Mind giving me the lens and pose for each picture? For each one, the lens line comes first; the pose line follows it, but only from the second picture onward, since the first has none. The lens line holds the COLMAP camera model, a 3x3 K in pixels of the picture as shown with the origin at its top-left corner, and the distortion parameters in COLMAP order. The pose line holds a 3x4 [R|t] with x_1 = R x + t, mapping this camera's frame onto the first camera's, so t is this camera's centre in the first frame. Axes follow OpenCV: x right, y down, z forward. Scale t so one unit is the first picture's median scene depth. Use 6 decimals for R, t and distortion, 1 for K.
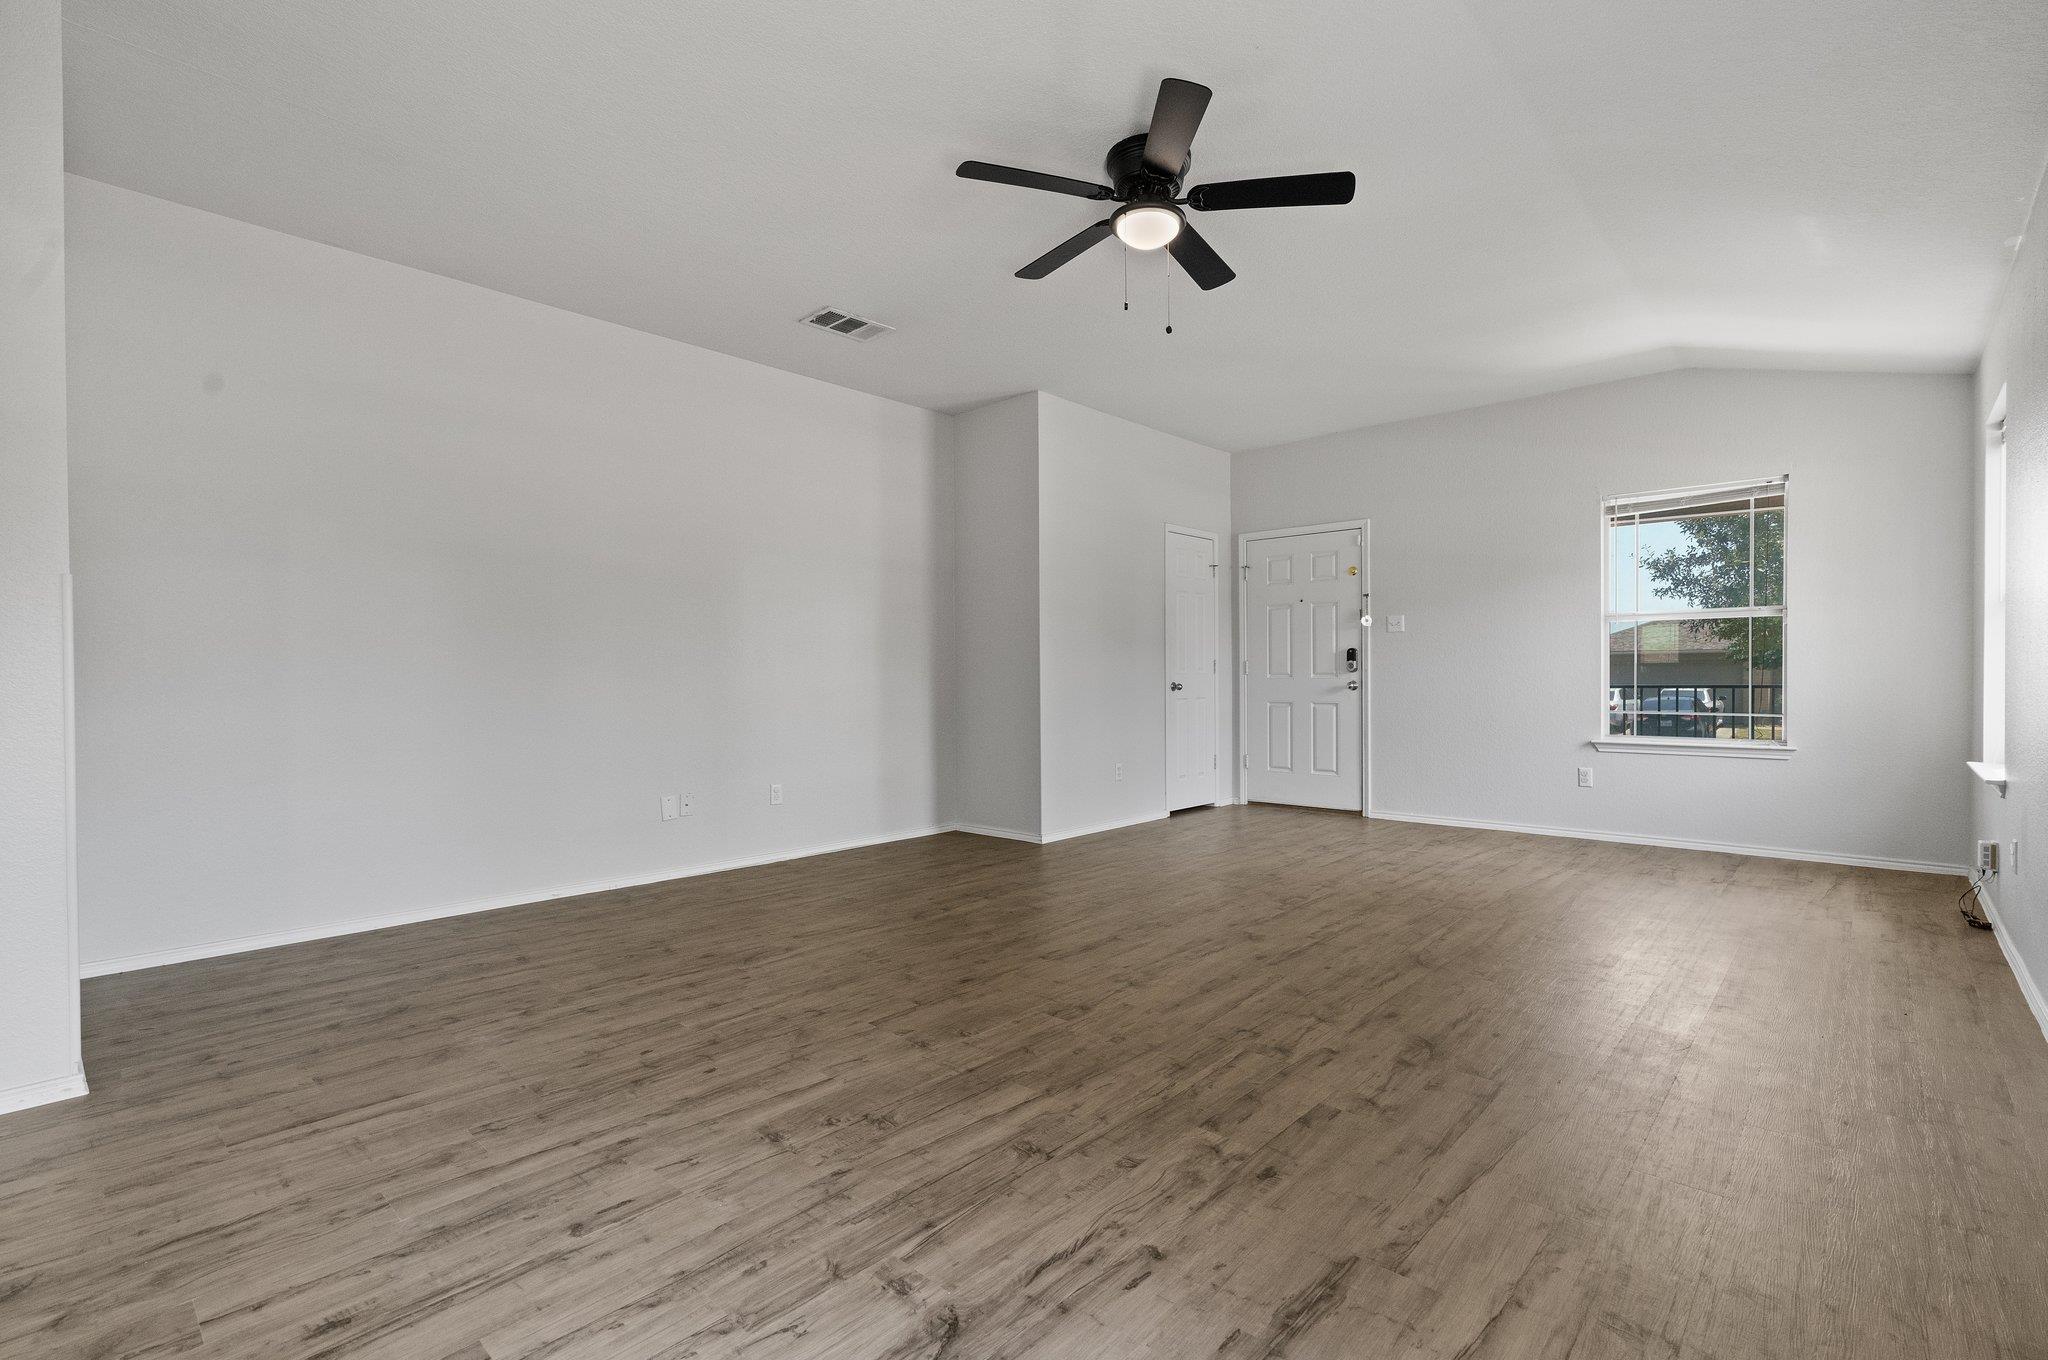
lens RADIAL K [[931.1, 0, 1023.5], [0, 931.1, 675.9], [0, 0, 1]] dist [-0.006553, 0.000441]
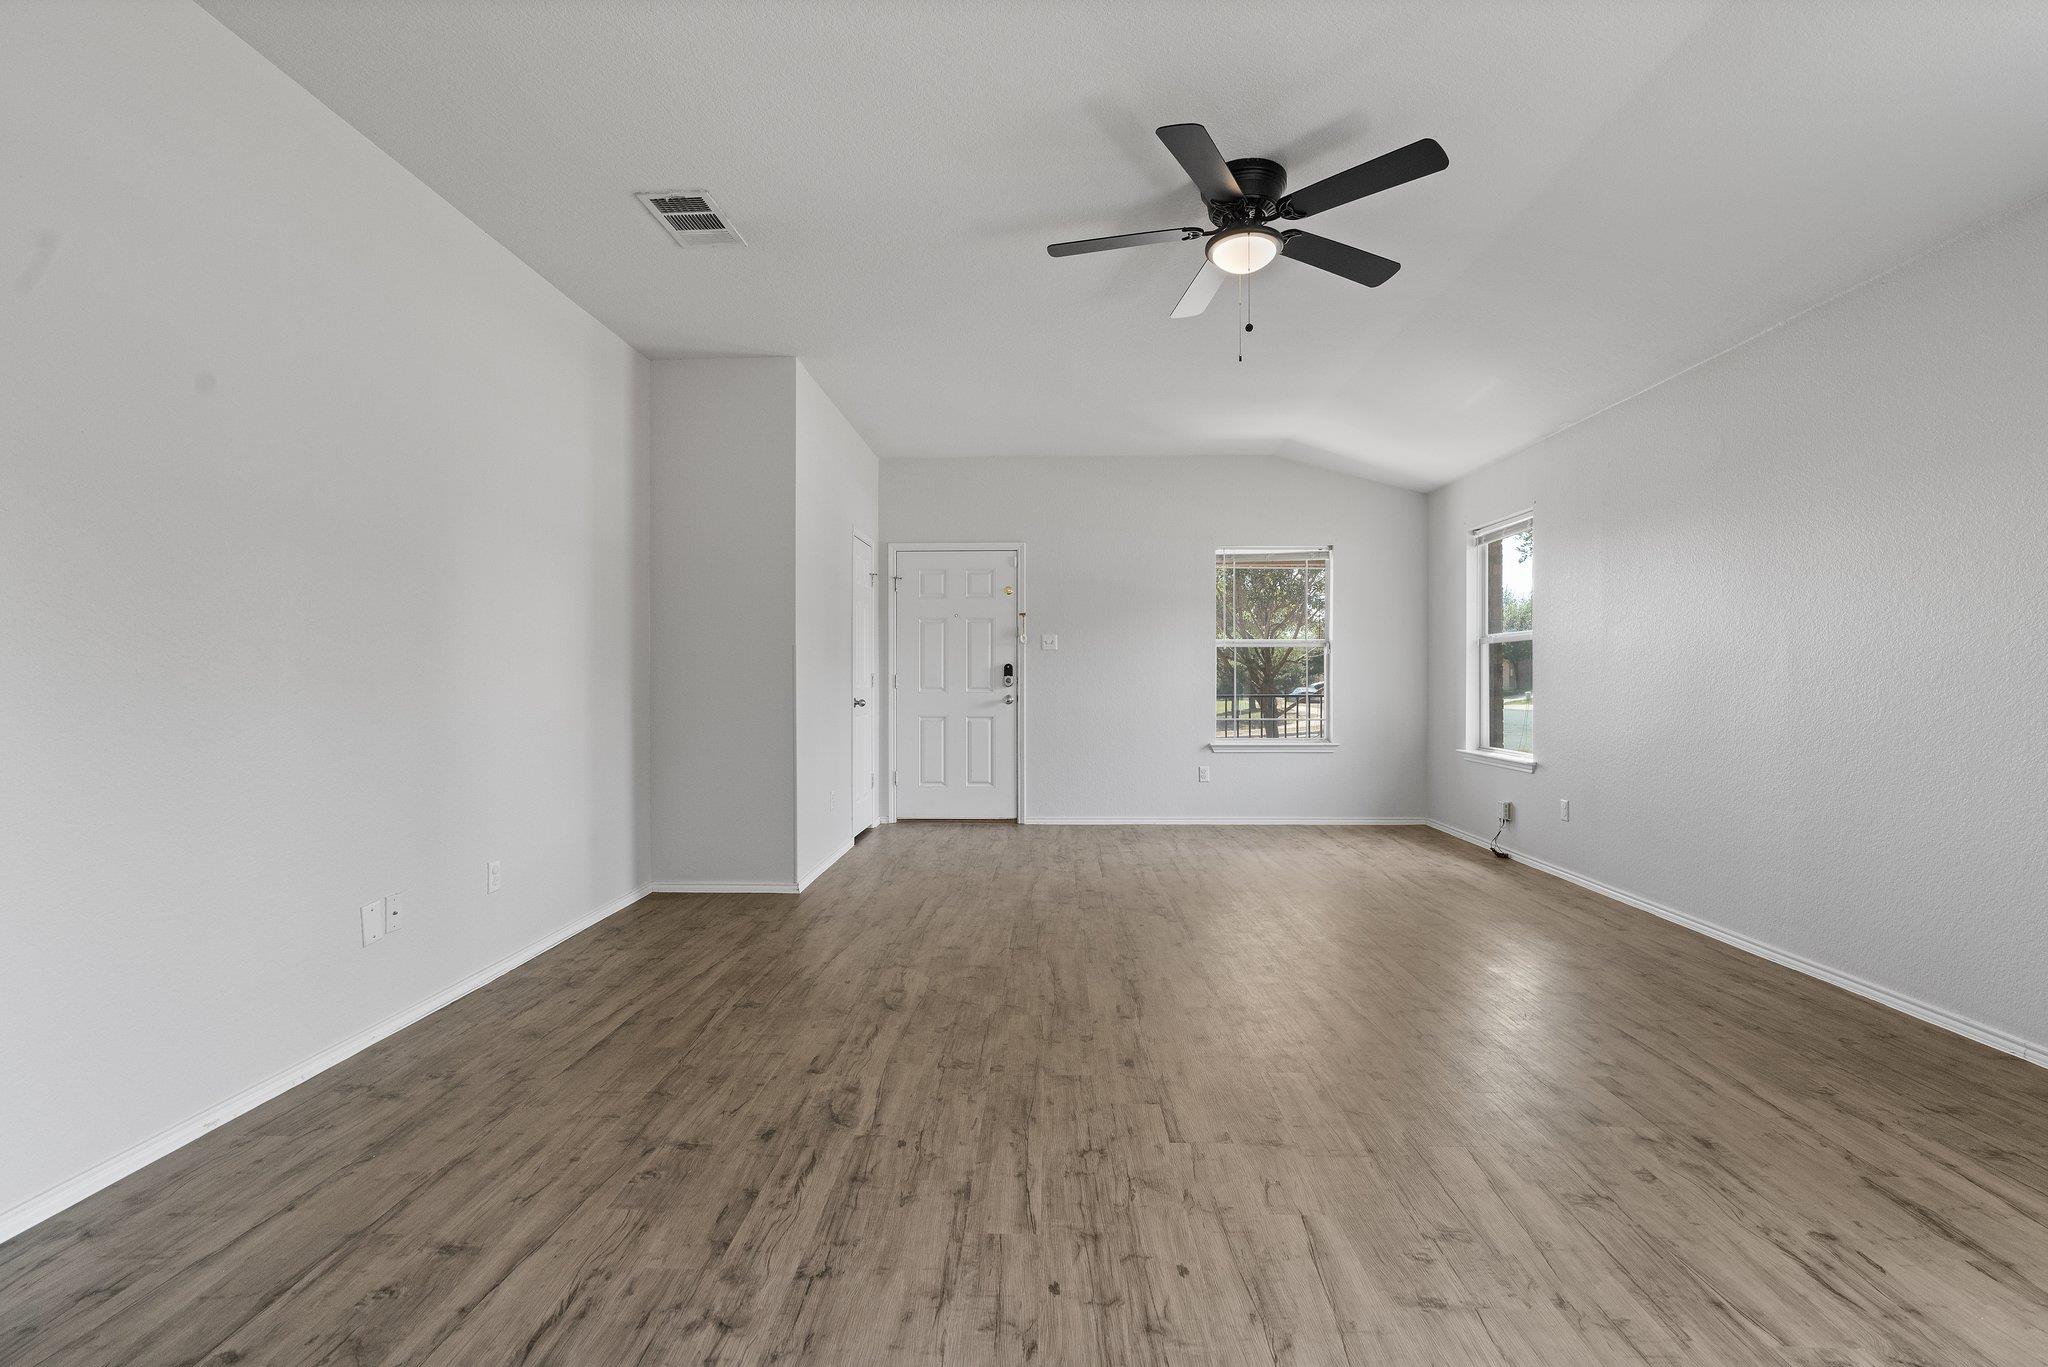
lens RADIAL K [[935.5, 0, 1026.2], [0, 935.5, 671.8], [0, 0, 1]] dist [-0.003141, 0.000885]
pose [[0.753443, 0.009012, 0.657452, -0.486114], [-0.003835, 0.999949, -0.009312, -0.016861], [-0.657502, 0.004495, 0.753439, 0.284920]]
